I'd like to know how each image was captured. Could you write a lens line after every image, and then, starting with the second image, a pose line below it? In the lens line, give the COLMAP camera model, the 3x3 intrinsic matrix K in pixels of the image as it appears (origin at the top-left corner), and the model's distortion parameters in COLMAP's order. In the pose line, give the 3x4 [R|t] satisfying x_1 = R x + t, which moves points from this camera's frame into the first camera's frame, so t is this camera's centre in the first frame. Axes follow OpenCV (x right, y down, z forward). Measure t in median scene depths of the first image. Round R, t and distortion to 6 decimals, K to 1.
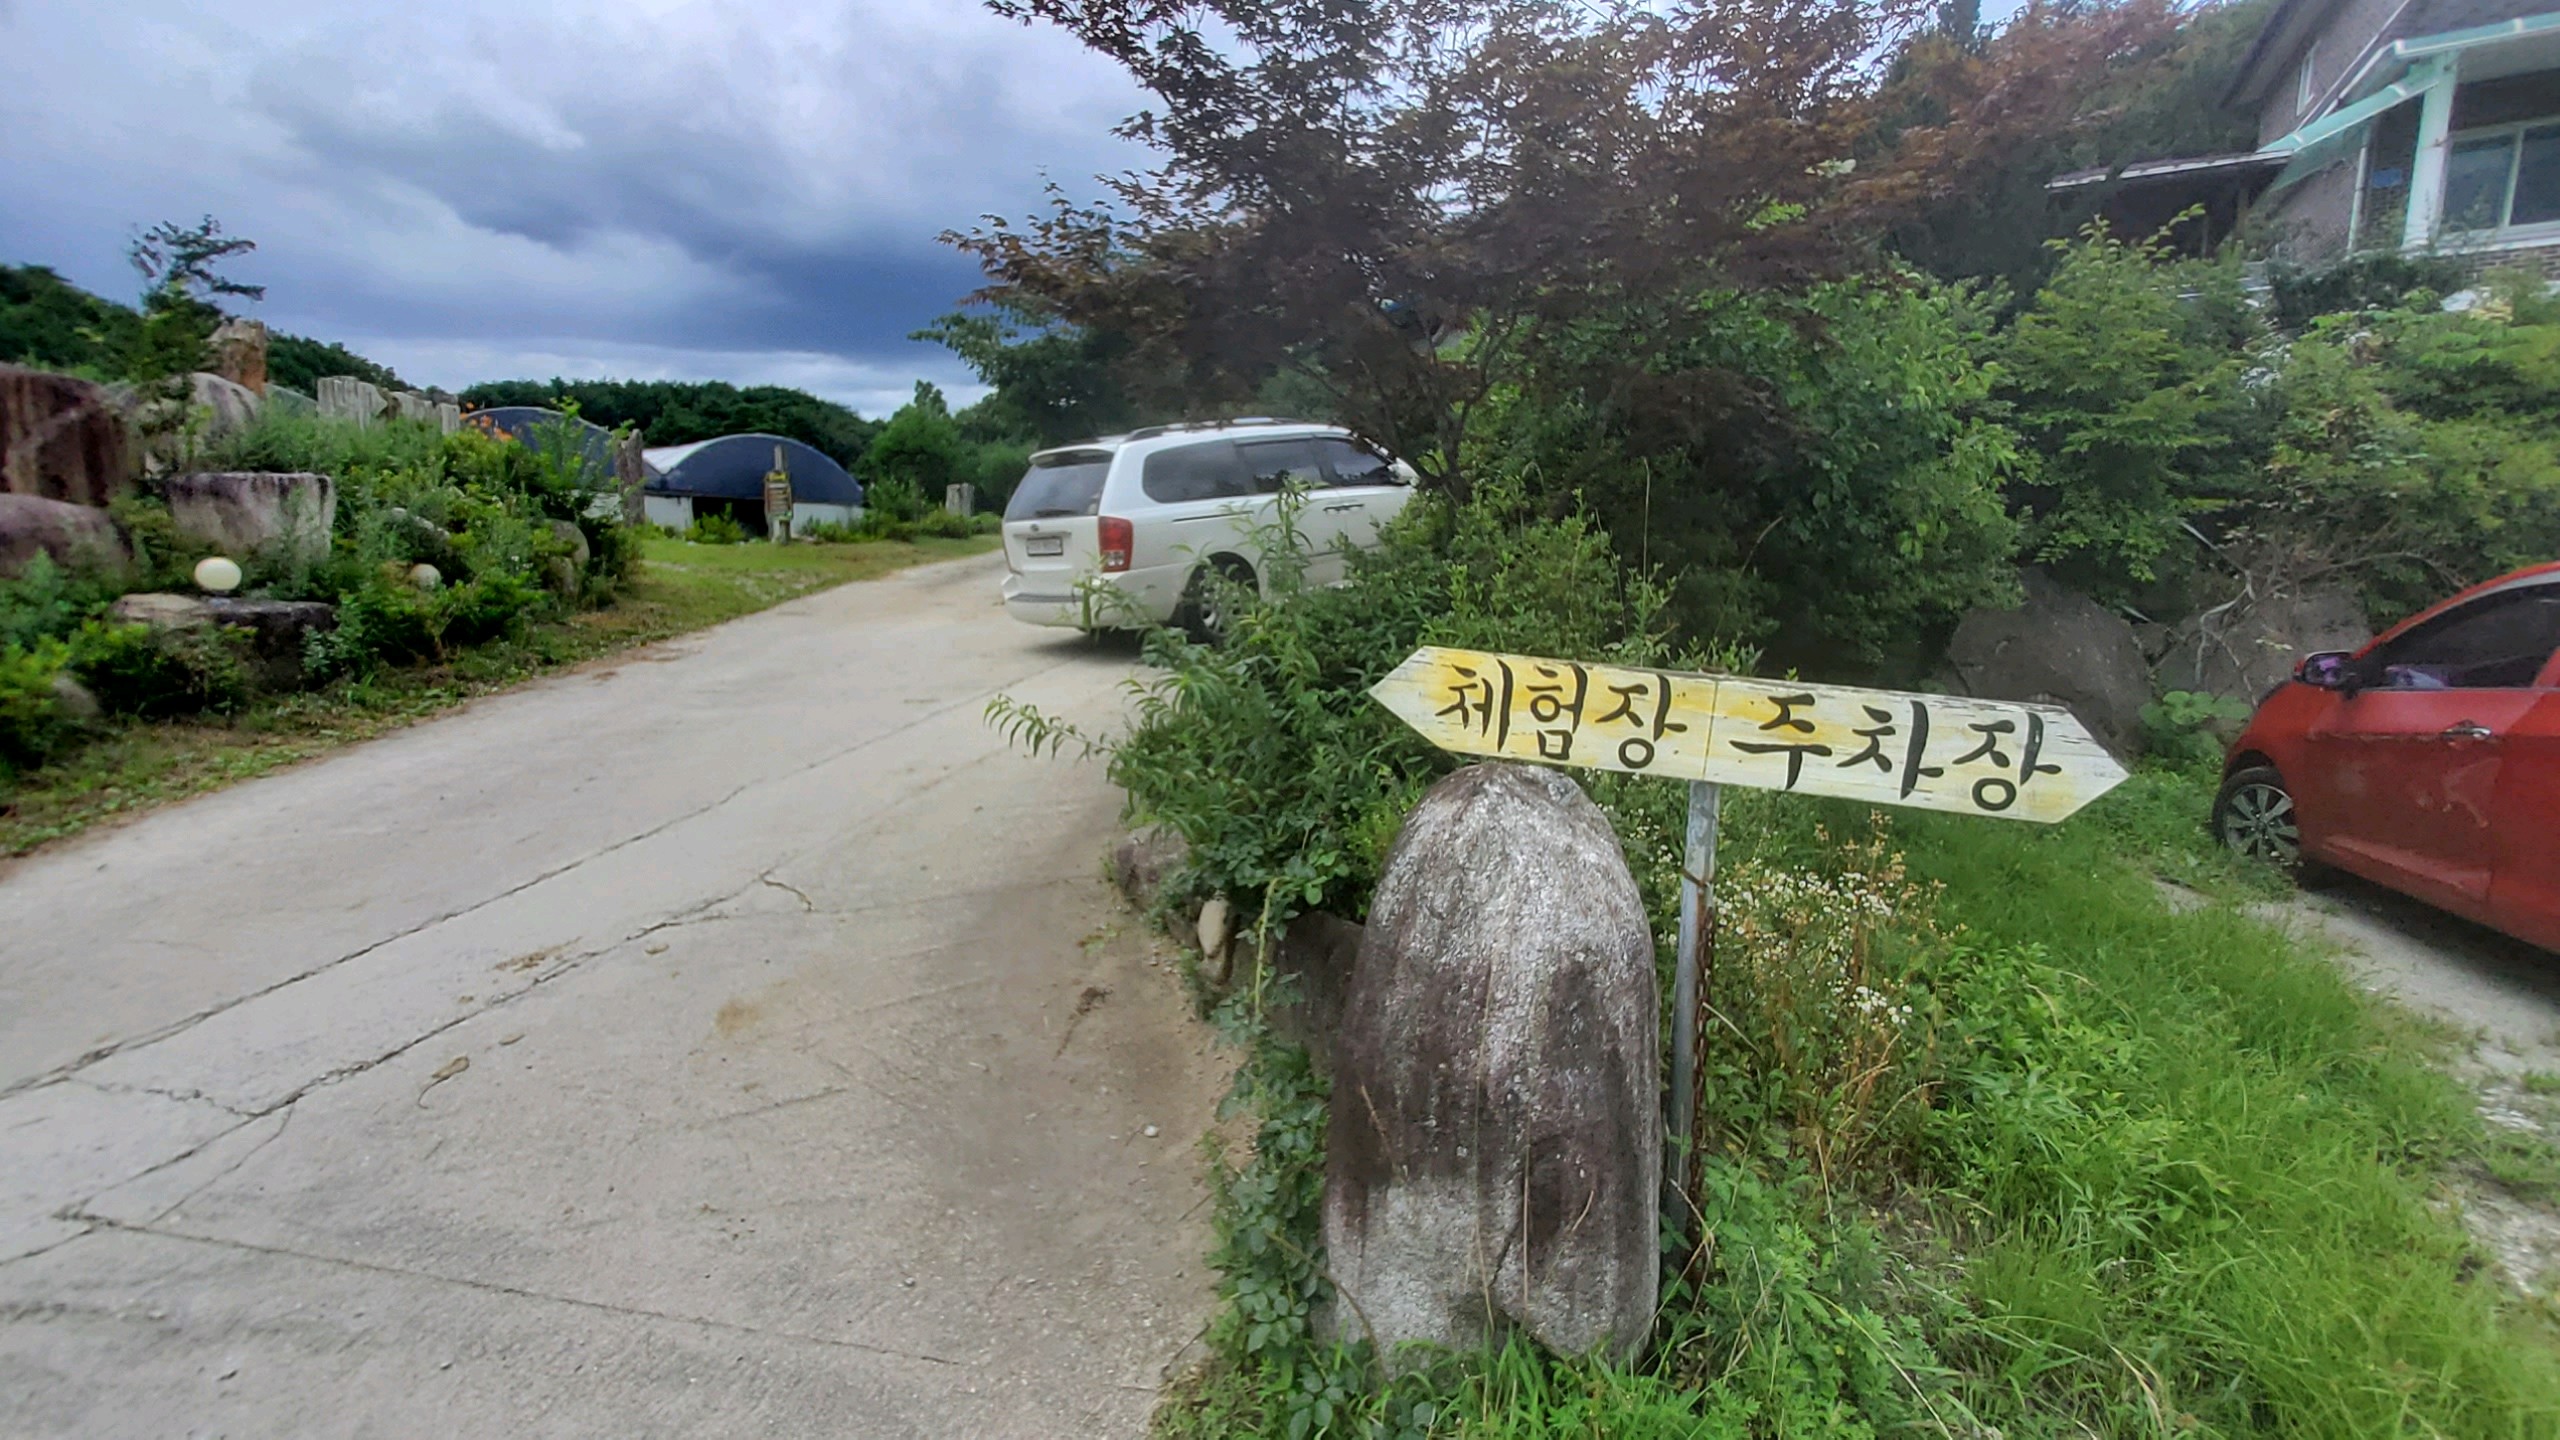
lens RADIAL K [[1032.5, 0, 1323.2], [0, 1032.5, 713.2], [0, 0, 1]] dist [-0.003879, 0.000063]
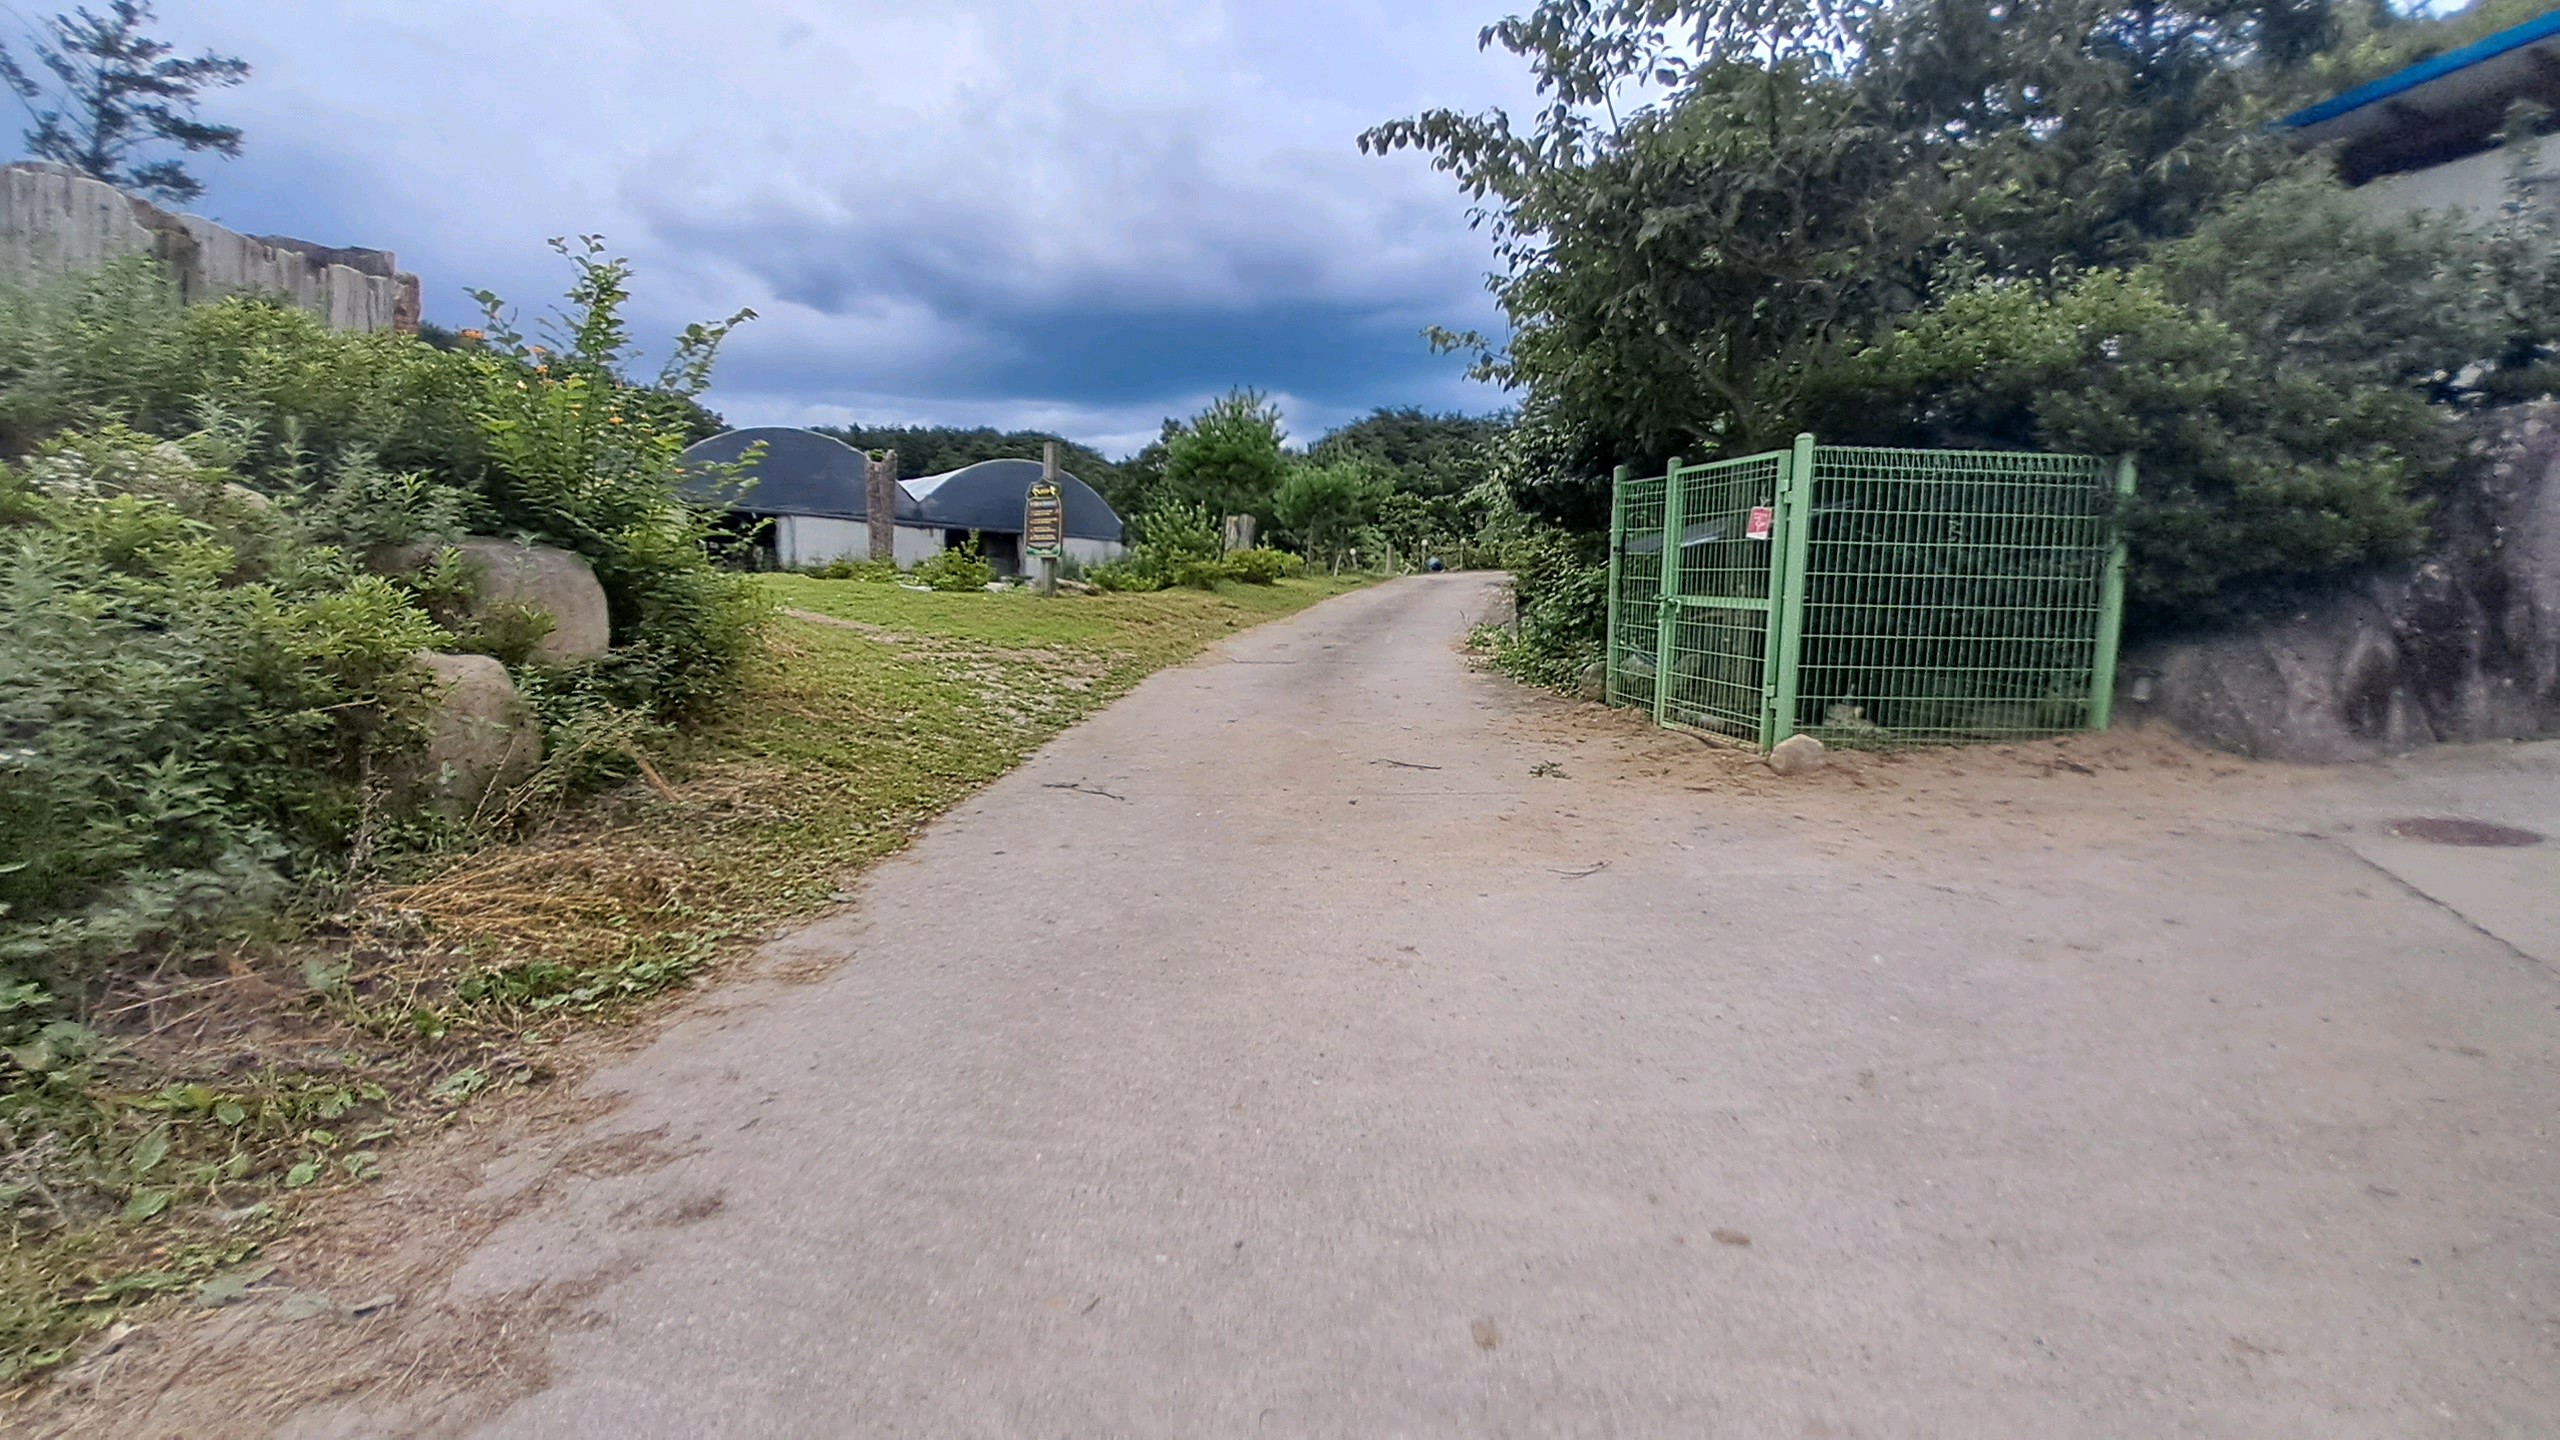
lens RADIAL K [[1022.0, 0, 1291.1], [0, 1022.0, 716.6], [0, 0, 1]] dist [-0.005444, -0.002141]
pose [[0.973660, 0.052486, -0.221882, -0.121404], [-0.060067, 0.997814, -0.027554, -0.042001], [0.219951, 0.040156, 0.974684, 0.220486]]
